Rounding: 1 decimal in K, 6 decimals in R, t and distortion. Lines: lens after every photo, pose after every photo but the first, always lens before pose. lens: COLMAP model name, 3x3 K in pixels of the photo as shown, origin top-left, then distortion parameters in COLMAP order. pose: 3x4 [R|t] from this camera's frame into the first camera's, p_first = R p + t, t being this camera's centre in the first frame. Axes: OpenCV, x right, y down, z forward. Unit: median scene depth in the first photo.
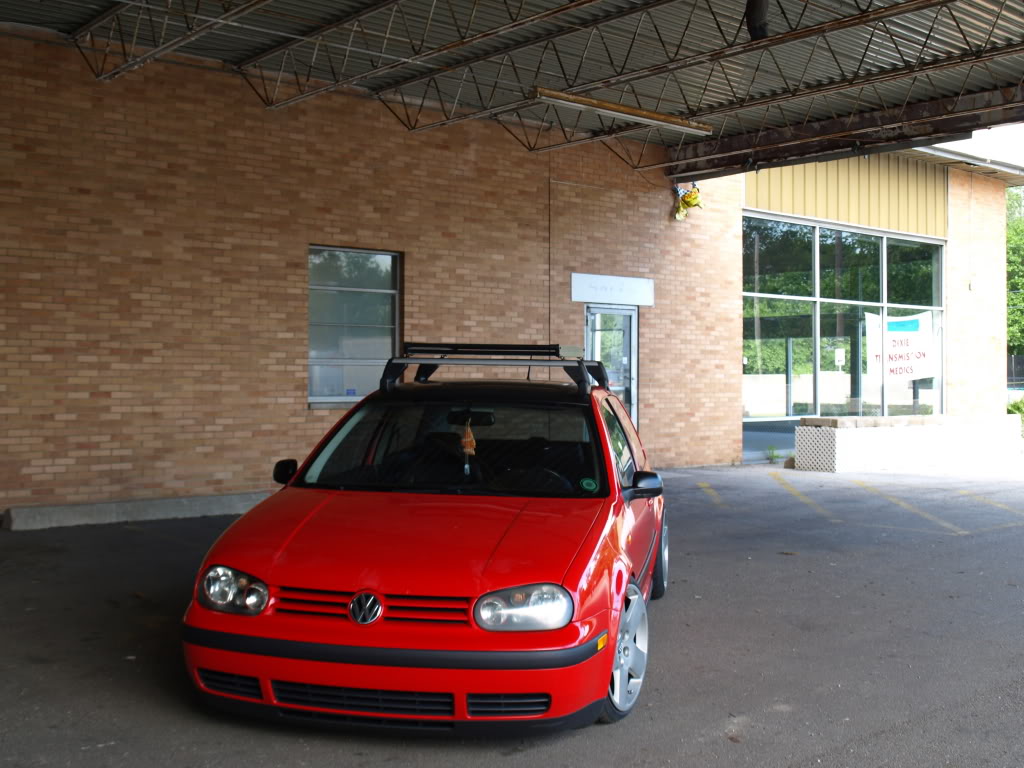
lens RADIAL K [[1174.6, 0, 511.0], [0, 1174.6, 384.2], [0, 0, 1]] dist [-0.076319, 0.000000]
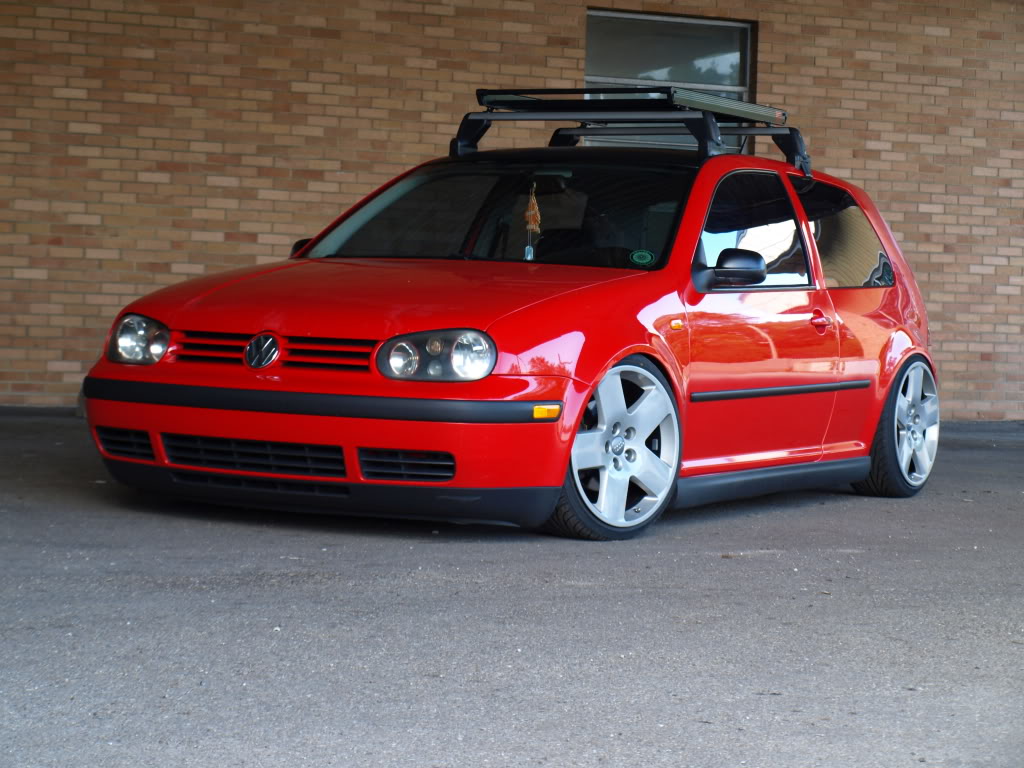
lens RADIAL K [[2409.8, 0, 512.4], [0, 2409.8, 383.6], [0, 0, 1]] dist [-0.029497, 0.000000]
pose [[0.944237, 0.028673, -0.328017, 0.234335], [-0.026629, 0.999588, 0.010721, 0.071962], [0.328189, -0.001388, 0.944611, -0.224460]]
